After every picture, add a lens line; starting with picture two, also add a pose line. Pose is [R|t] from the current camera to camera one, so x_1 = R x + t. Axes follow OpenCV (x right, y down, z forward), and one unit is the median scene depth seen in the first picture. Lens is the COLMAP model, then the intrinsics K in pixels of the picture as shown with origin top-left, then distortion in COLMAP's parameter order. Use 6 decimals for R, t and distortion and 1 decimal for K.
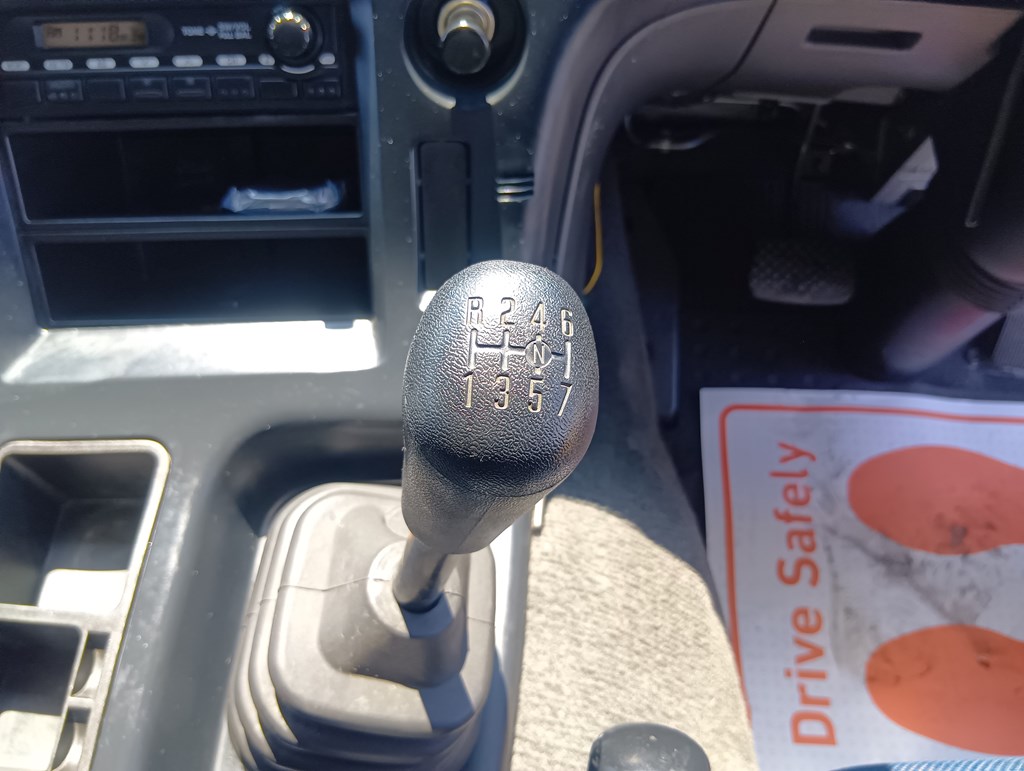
lens RADIAL K [[778.0, 0, 515.1], [0, 778.0, 389.6], [0, 0, 1]] dist [-0.034334, -0.009413]
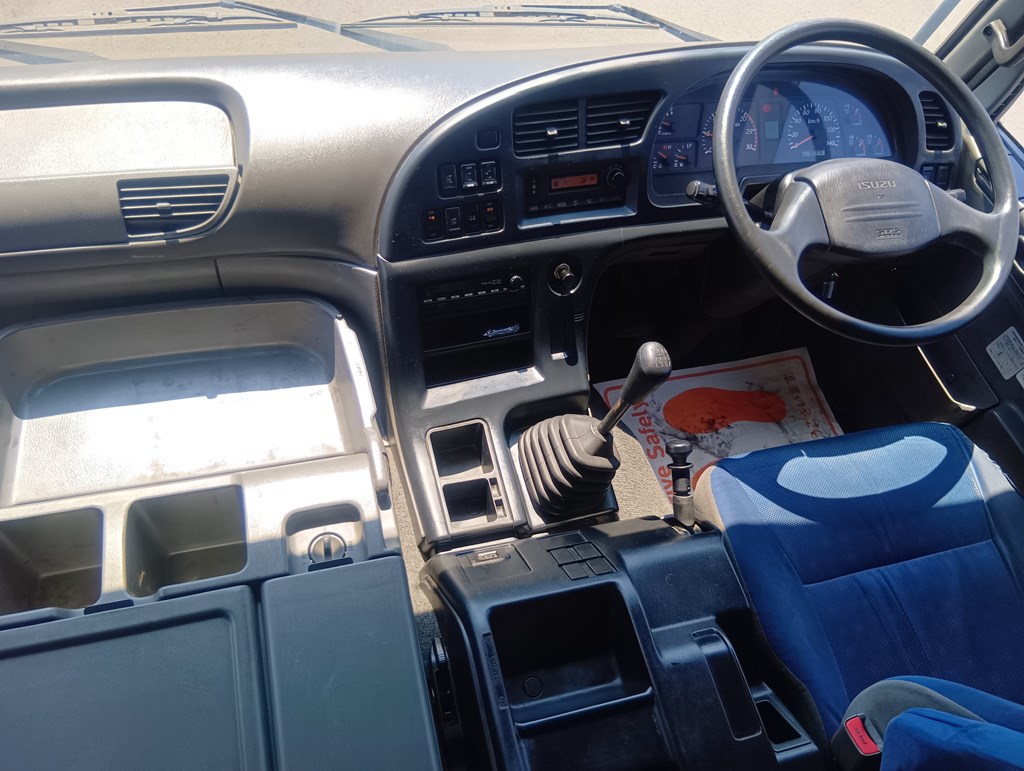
lens RADIAL K [[778.0, 0, 509.7], [0, 778.0, 384.1], [0, 0, 1]] dist [-0.034334, -0.009413]
pose [[0.926963, -0.174551, 0.332070, -1.254289], [0.197125, 0.979744, -0.035269, 0.059585], [-0.319187, 0.098152, 0.942595, -1.719492]]
